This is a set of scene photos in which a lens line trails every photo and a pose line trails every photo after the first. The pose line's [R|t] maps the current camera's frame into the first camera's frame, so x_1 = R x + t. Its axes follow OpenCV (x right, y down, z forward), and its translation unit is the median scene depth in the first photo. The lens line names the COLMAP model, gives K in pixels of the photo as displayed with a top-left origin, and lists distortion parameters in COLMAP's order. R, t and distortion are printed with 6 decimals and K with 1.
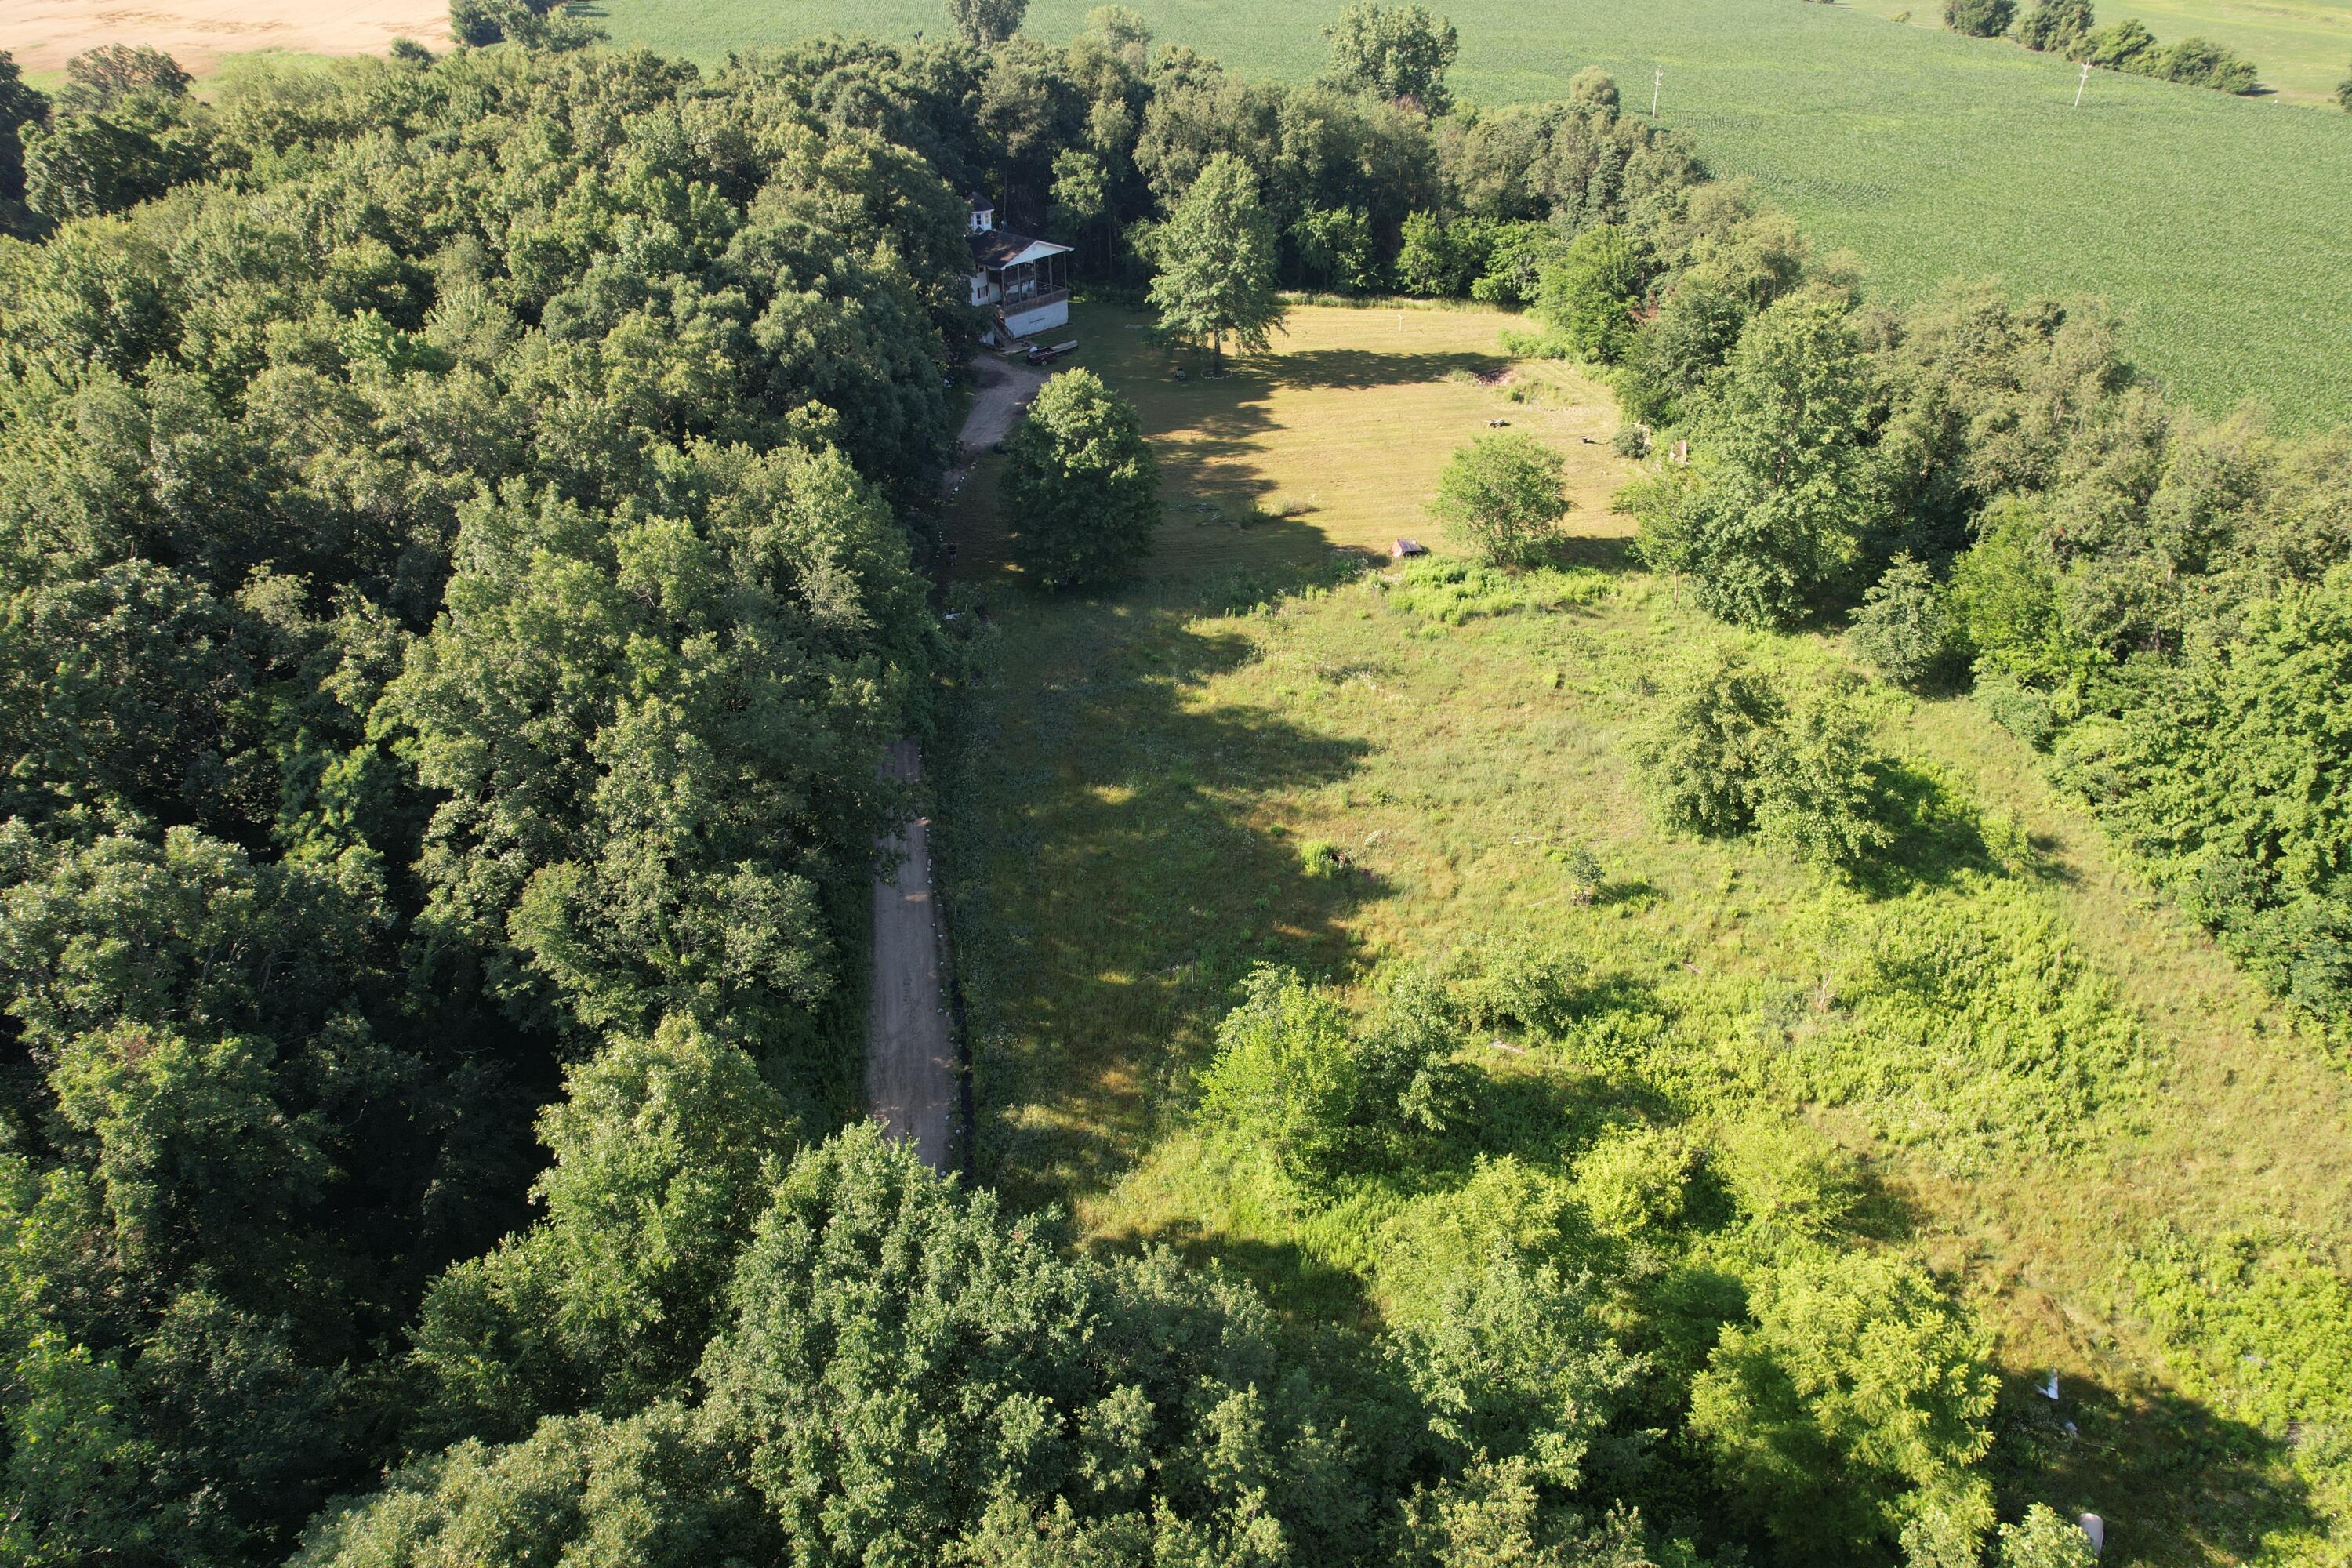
lens RADIAL K [[1505.5, 0, 1191.6], [0, 1505.5, 782.1], [0, 0, 1]] dist [-0.073774, 0.064137]
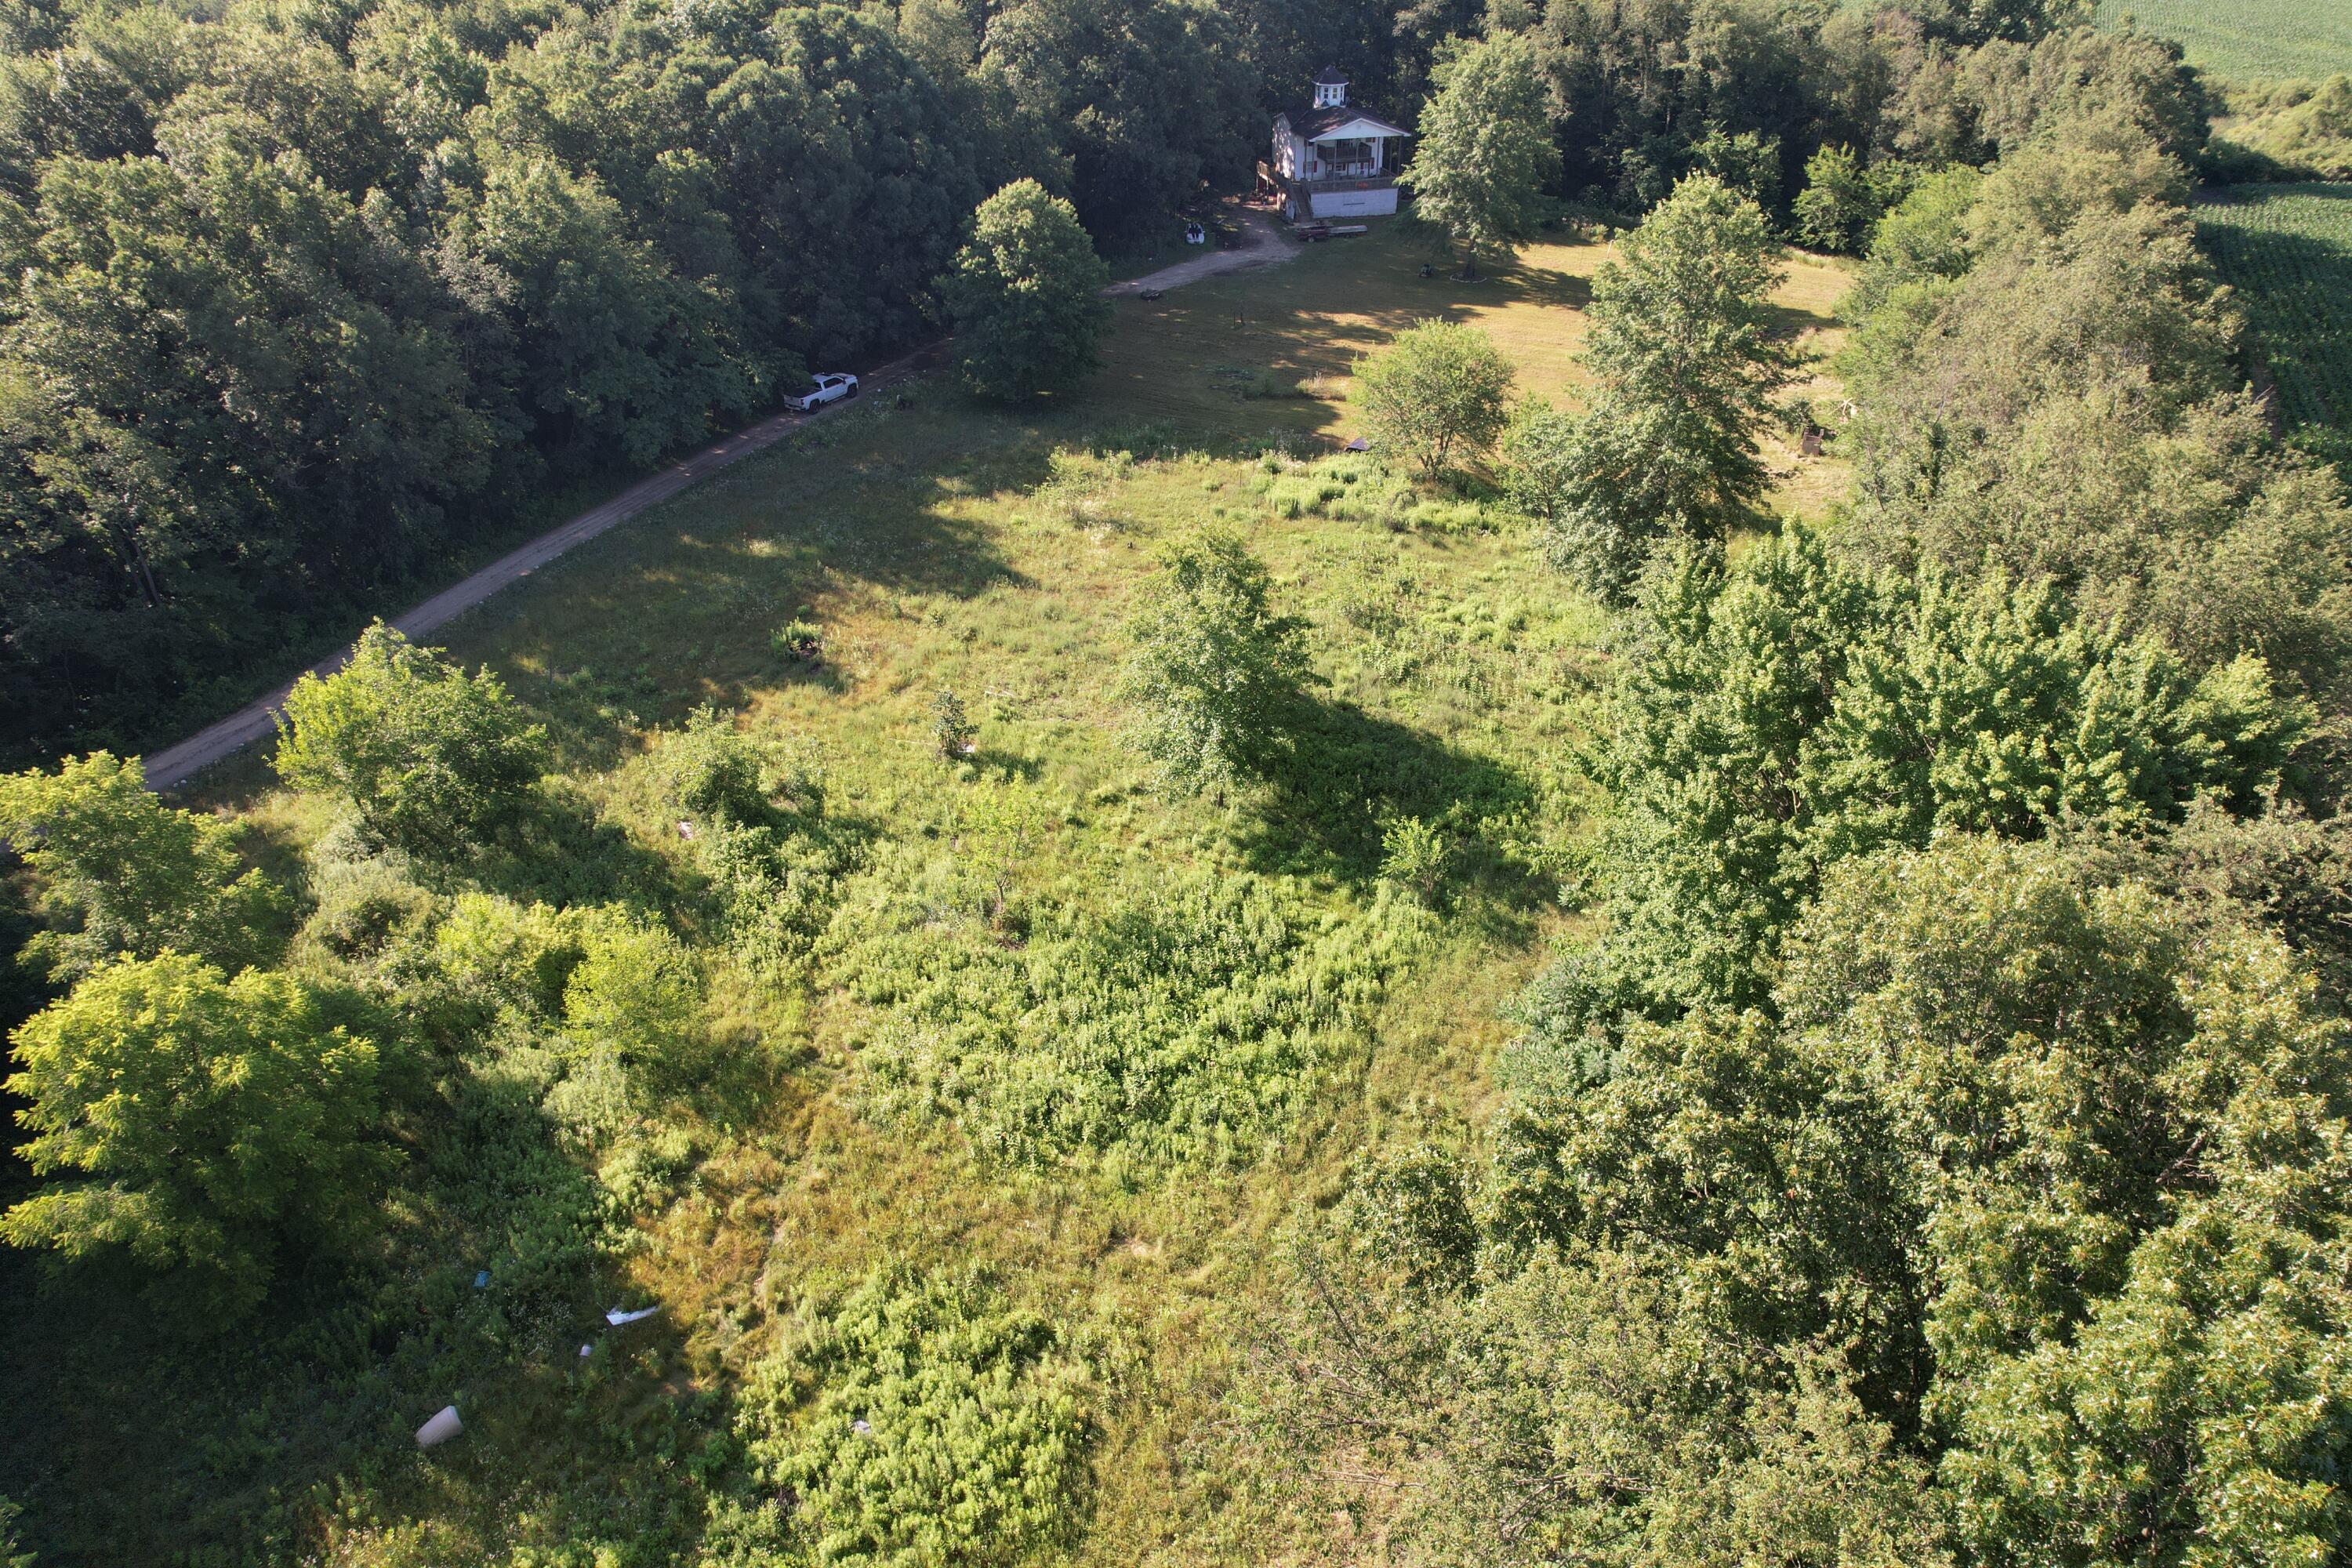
lens RADIAL K [[1505.5, 0, 1186.4], [0, 1505.5, 775.6], [0, 0, 1]] dist [-0.073774, 0.064137]
pose [[0.826783, 0.308270, -0.470531, 0.399684], [-0.302516, 0.948876, 0.090101, -0.015060], [0.474251, 0.067849, 0.877771, 0.143060]]
